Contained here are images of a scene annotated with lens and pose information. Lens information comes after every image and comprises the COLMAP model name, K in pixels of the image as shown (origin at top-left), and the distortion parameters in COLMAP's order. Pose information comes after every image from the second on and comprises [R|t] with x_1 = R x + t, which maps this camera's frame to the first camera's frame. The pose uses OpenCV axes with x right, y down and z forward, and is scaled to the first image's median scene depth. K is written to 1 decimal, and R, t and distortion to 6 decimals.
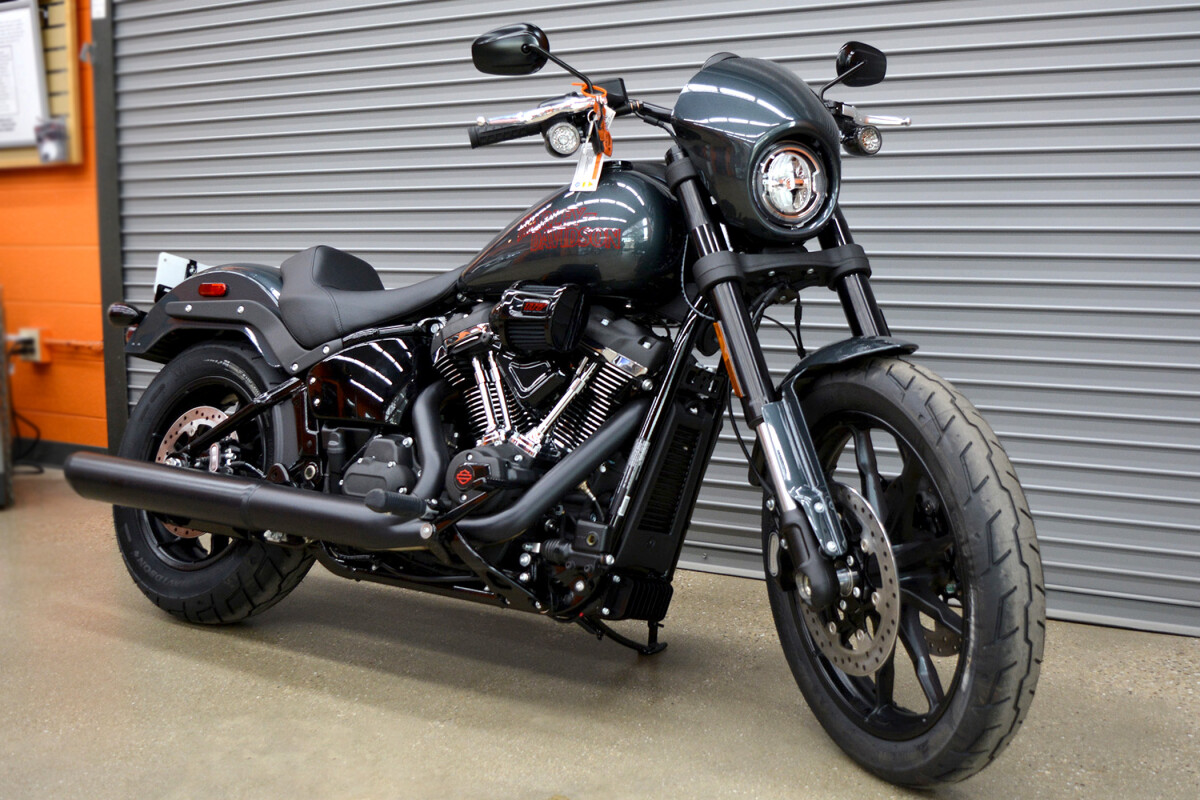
lens RADIAL K [[1209.1, 0, 600.8], [0, 1209.1, 374.2], [0, 0, 1]] dist [-0.049337, 0.013651]
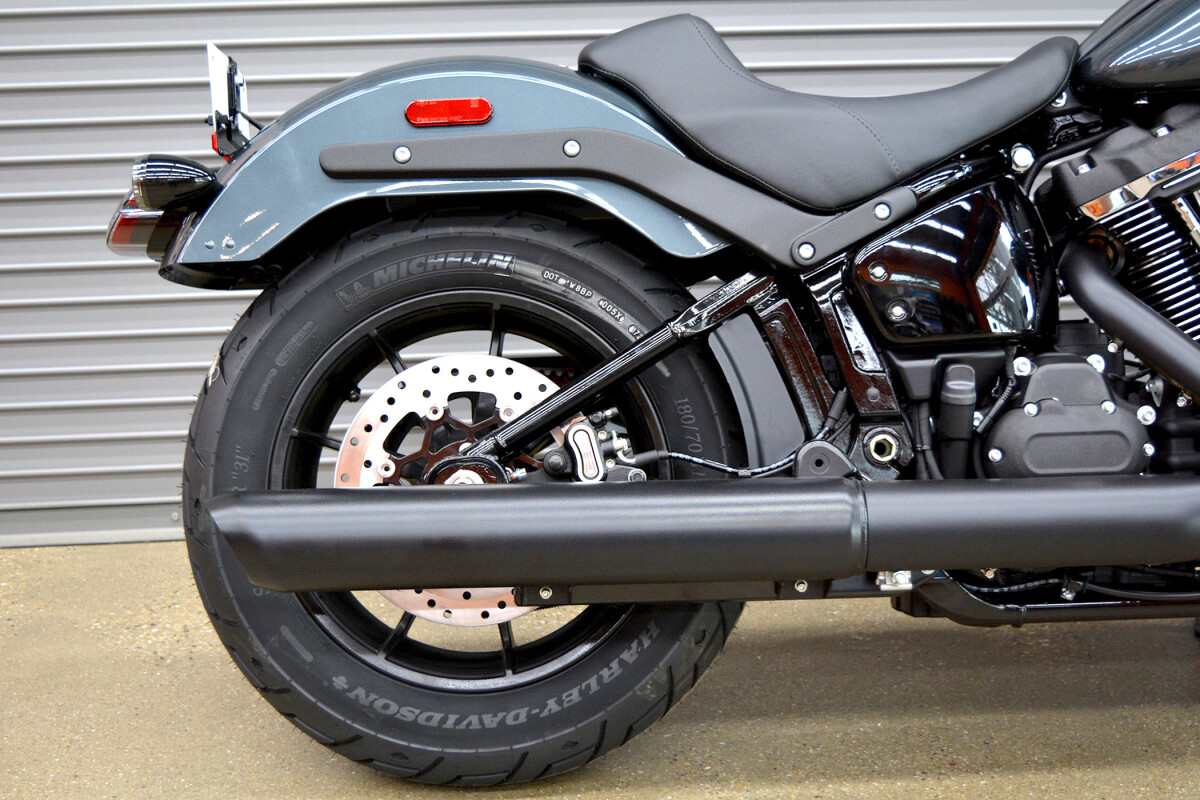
lens RADIAL K [[1549.5, 0, 600.9], [0, 1549.5, 360.7], [0, 0, 1]] dist [-0.218722, 0.006123]
pose [[0.855997, -0.140501, 0.497522, -0.672779], [0.088910, 0.988032, 0.126050, -0.050882], [-0.509278, -0.063664, 0.858244, 0.494718]]
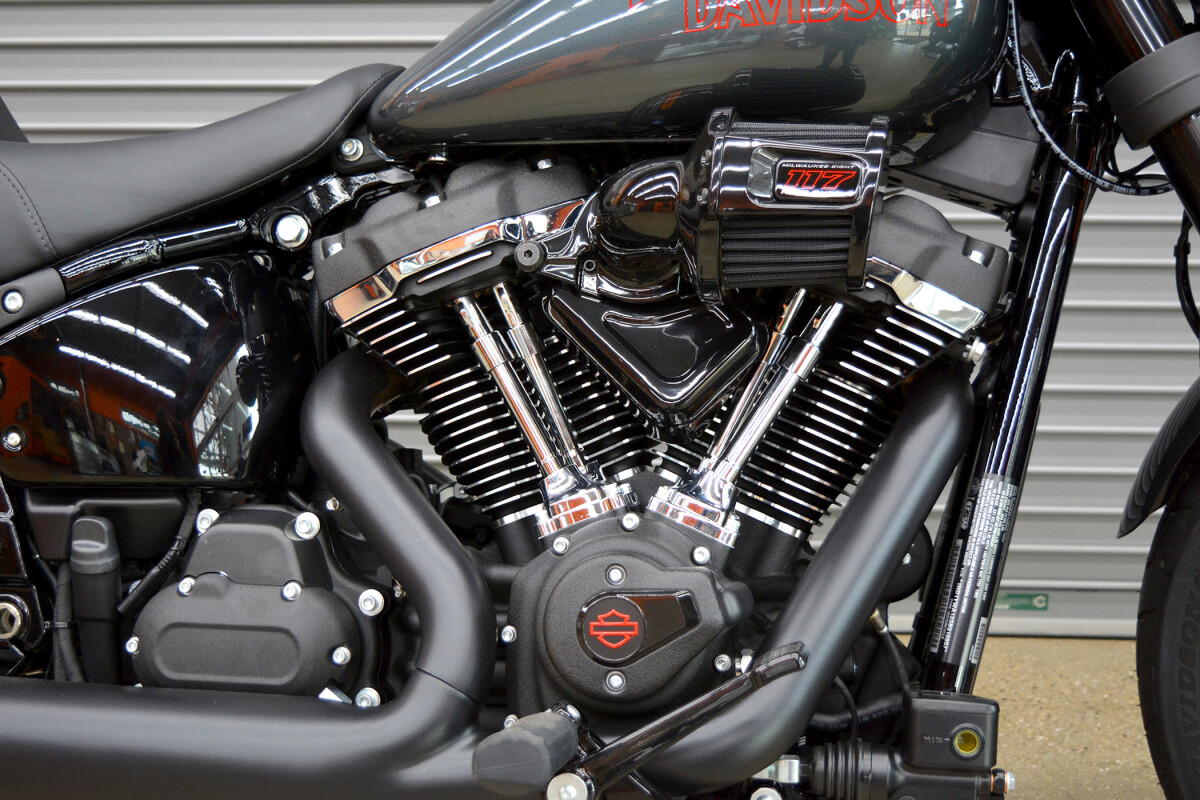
lens RADIAL K [[1593.1, 0, 582.2], [0, 1593.1, 399.9], [0, 0, 1]] dist [-0.015970, 0.006079]
pose [[0.901755, -0.100186, 0.420476, -0.282160], [0.046433, 0.989591, 0.136208, -0.049725], [-0.429746, -0.103303, 0.897021, 0.471761]]
